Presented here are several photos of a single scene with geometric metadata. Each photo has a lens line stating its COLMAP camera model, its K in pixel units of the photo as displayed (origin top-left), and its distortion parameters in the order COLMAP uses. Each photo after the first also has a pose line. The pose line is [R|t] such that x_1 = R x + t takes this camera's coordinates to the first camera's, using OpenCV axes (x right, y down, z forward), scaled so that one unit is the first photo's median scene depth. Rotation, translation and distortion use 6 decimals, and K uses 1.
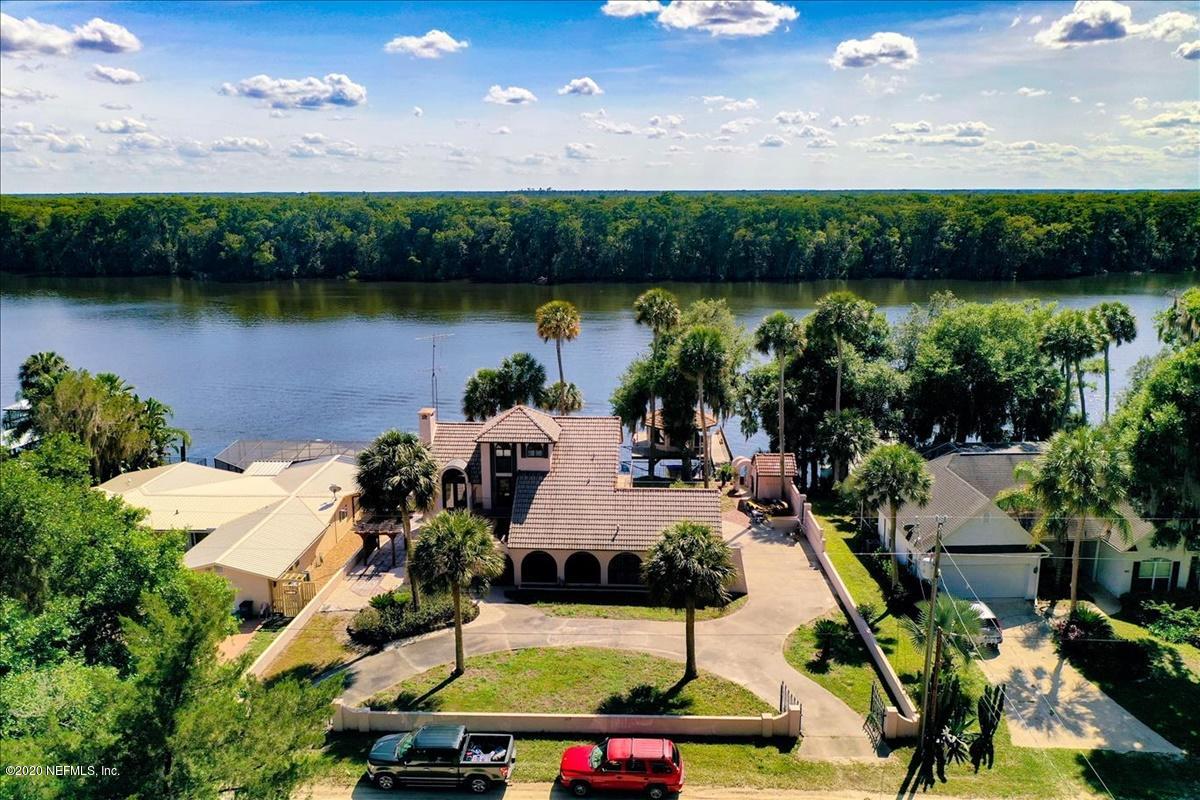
lens RADIAL K [[976.8, 0, 600.0], [0, 976.8, 400.0], [0, 0, 1]] dist [0.048116, -0.005172]
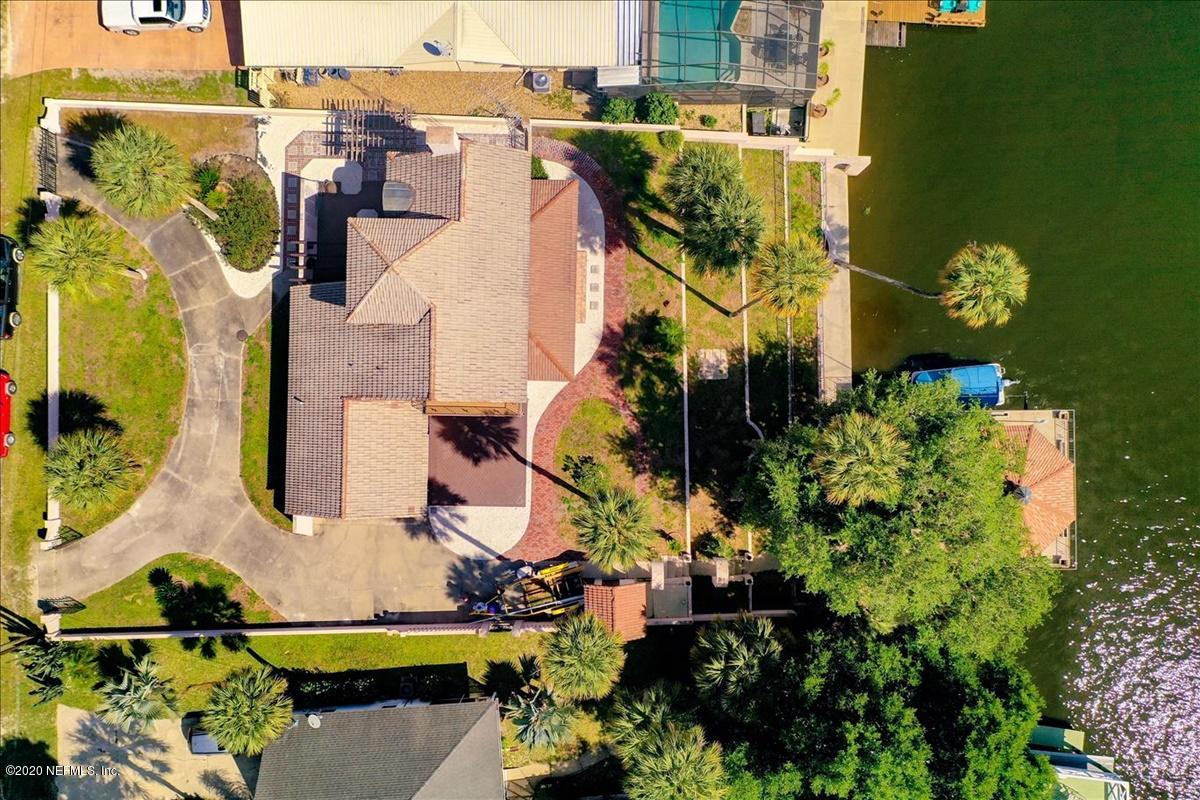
lens RADIAL K [[966.2, 0, 600.4], [0, 966.2, 389.9], [0, 0, 1]] dist [0.002320, 0.009651]
pose [[0.040271, 0.999016, -0.018585, 0.007072], [-0.208495, 0.026593, 0.977662, -0.166953], [0.977194, -0.035496, 0.209361, 0.221942]]
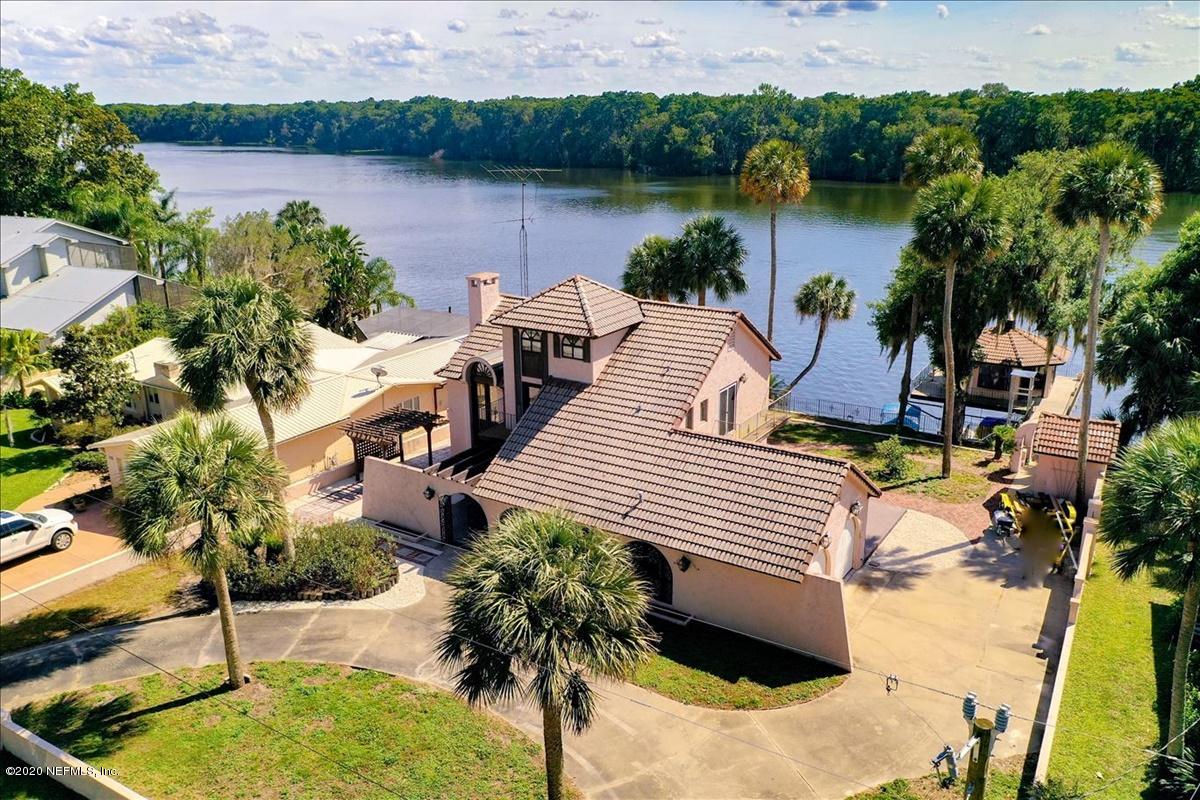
lens RADIAL K [[966.2, 0, 600.4], [0, 966.2, 389.9], [0, 0, 1]] dist [0.002320, 0.009651]
pose [[0.870634, 0.138067, -0.472158, 0.051856], [-0.102620, 0.989664, 0.100169, 0.003385], [0.481108, -0.038758, 0.875804, 0.103525]]
